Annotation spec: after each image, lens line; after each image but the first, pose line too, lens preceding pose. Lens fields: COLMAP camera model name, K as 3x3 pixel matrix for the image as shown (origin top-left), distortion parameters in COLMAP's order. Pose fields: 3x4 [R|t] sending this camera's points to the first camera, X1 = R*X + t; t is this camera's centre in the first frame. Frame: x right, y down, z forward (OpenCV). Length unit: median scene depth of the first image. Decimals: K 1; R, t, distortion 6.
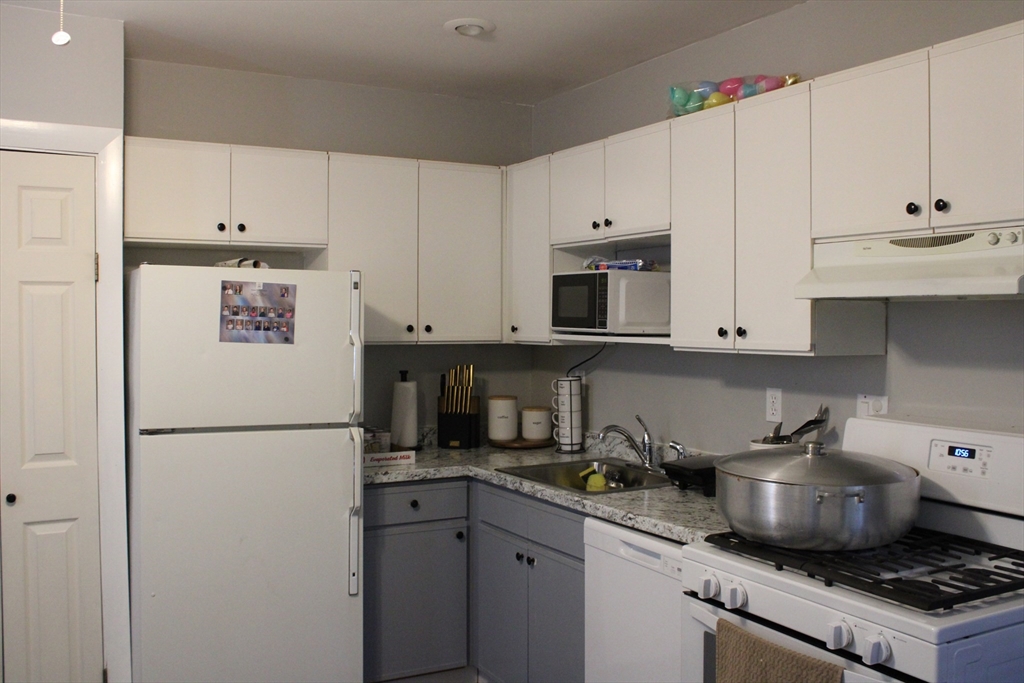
lens RADIAL K [[957.0, 0, 513.0], [0, 957.0, 320.5], [0, 0, 1]] dist [-0.084462, 0.004125]
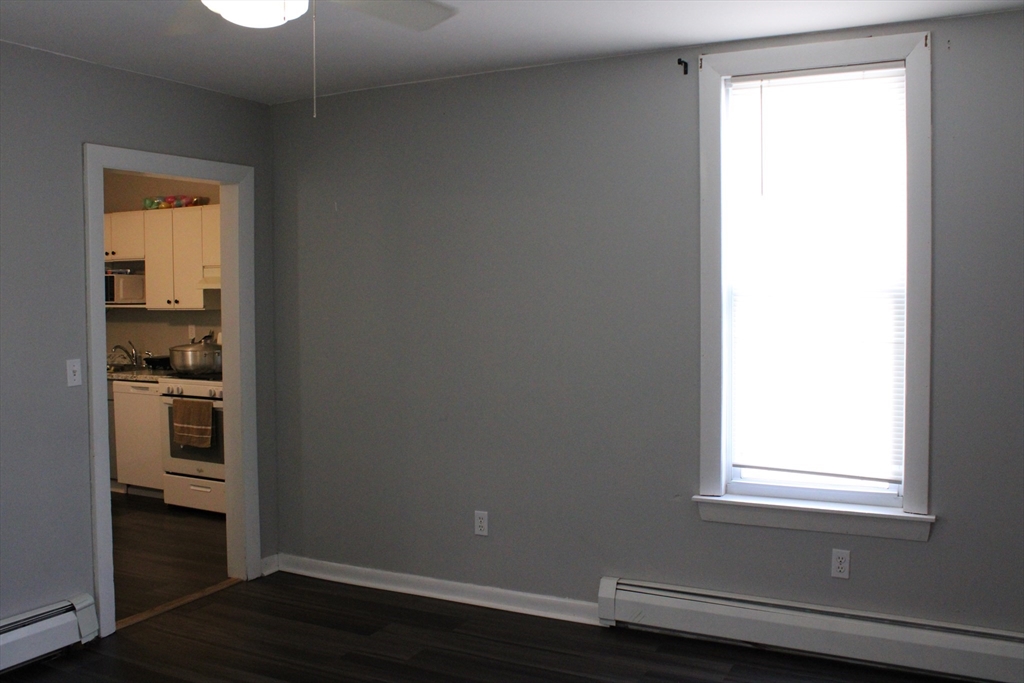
lens RADIAL K [[957.0, 0, 513.0], [0, 957.0, 320.5], [0, 0, 1]] dist [-0.084462, 0.004125]
pose [[0.835835, -0.035283, 0.547846, -0.369016], [0.016366, 0.999090, 0.039374, -0.020536], [-0.548737, -0.023944, 0.835652, -1.492331]]
